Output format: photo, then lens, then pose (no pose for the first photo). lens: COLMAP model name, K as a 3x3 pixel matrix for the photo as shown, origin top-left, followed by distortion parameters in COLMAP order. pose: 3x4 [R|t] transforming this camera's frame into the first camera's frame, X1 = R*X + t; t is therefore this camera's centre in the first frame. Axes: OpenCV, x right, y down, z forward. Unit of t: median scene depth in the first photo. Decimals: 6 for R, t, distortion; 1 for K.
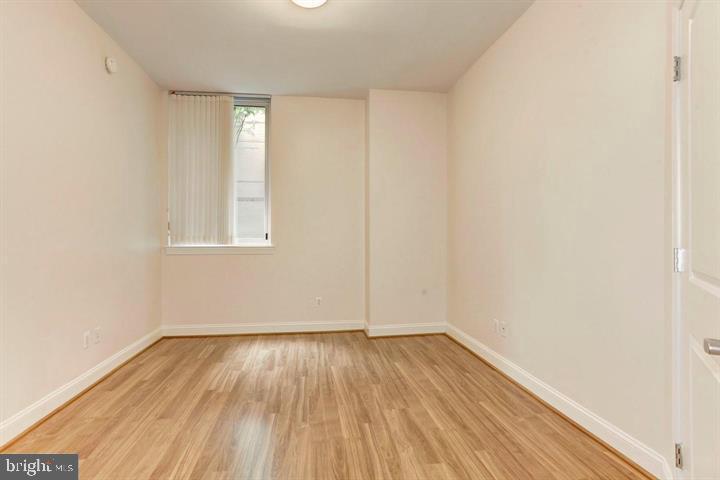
lens RADIAL K [[363.8, 0, 359.5], [0, 363.8, 237.9], [0, 0, 1]] dist [-0.002318, 0.000713]
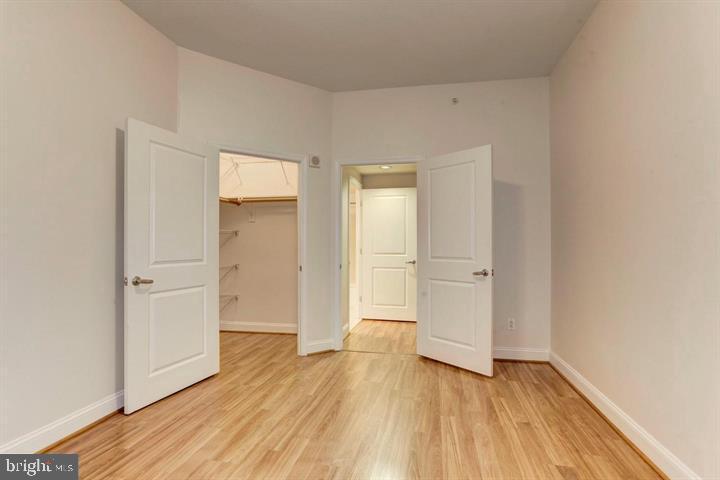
lens RADIAL K [[363.8, 0, 360.1], [0, 363.8, 242.7], [0, 0, 1]] dist [-0.002318, 0.000713]
pose [[-0.940007, 0.005968, 0.341103, -0.532452], [0.003298, 0.999959, -0.008408, -0.000884], [-0.341139, -0.006779, -0.939988, 1.921714]]
